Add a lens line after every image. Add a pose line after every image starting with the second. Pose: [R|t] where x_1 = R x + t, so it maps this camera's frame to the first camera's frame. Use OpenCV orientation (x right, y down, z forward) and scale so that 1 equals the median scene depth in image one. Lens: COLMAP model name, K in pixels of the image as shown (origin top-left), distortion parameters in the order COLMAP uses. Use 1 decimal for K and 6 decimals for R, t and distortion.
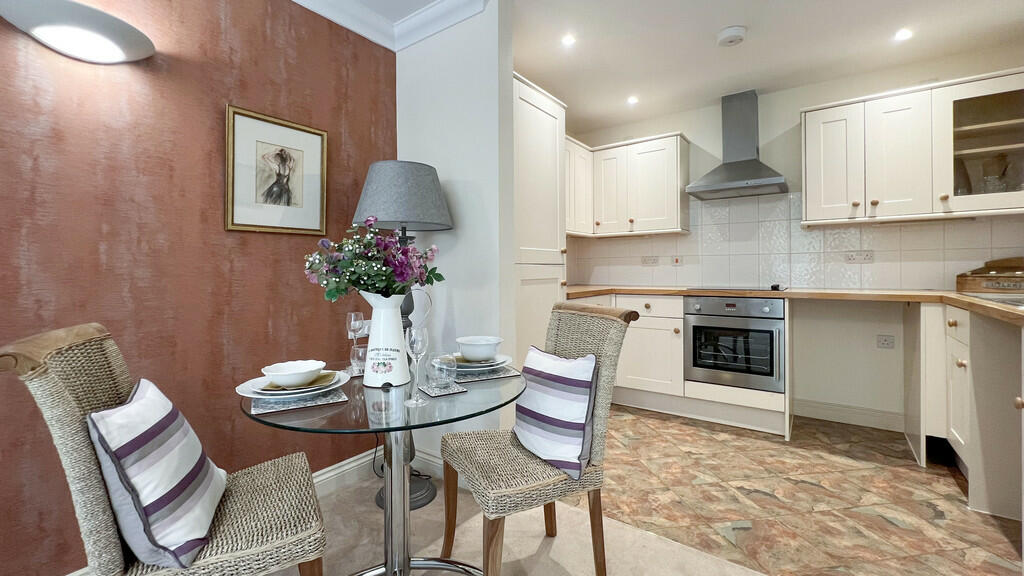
lens RADIAL K [[415.7, 0, 505.2], [0, 415.7, 273.4], [0, 0, 1]] dist [-0.002860, 0.000627]
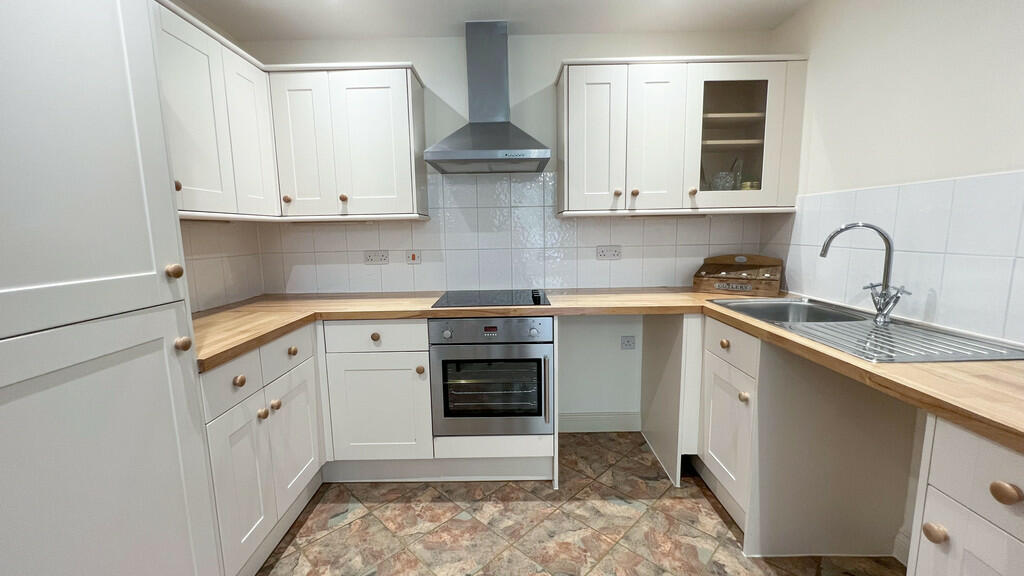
lens RADIAL K [[415.7, 0, 505.8], [0, 415.7, 286.4], [0, 0, 1]] dist [-0.002860, 0.000627]
pose [[0.809691, -0.083071, 0.580947, 0.161696], [0.018231, 0.993014, 0.116584, -0.079936], [-0.586573, -0.083806, 0.805549, 0.431554]]
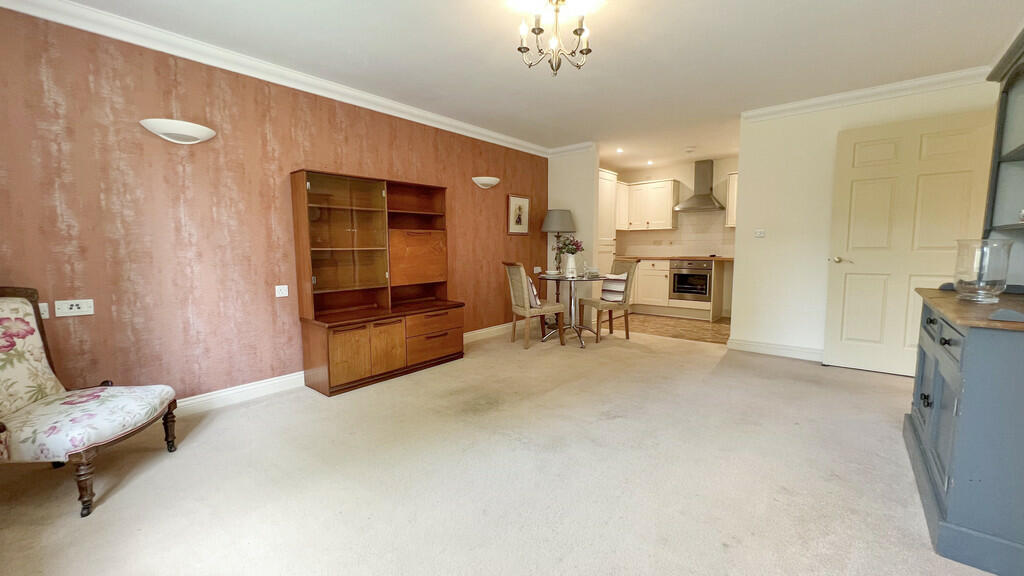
lens RADIAL K [[415.7, 0, 511.2], [0, 415.7, 289.9], [0, 0, 1]] dist [-0.002860, 0.000627]
pose [[0.998094, 0.008546, -0.061123, -0.285848], [-0.002718, 0.995491, 0.094814, 0.007837], [0.061658, -0.094467, 0.993617, -1.331929]]
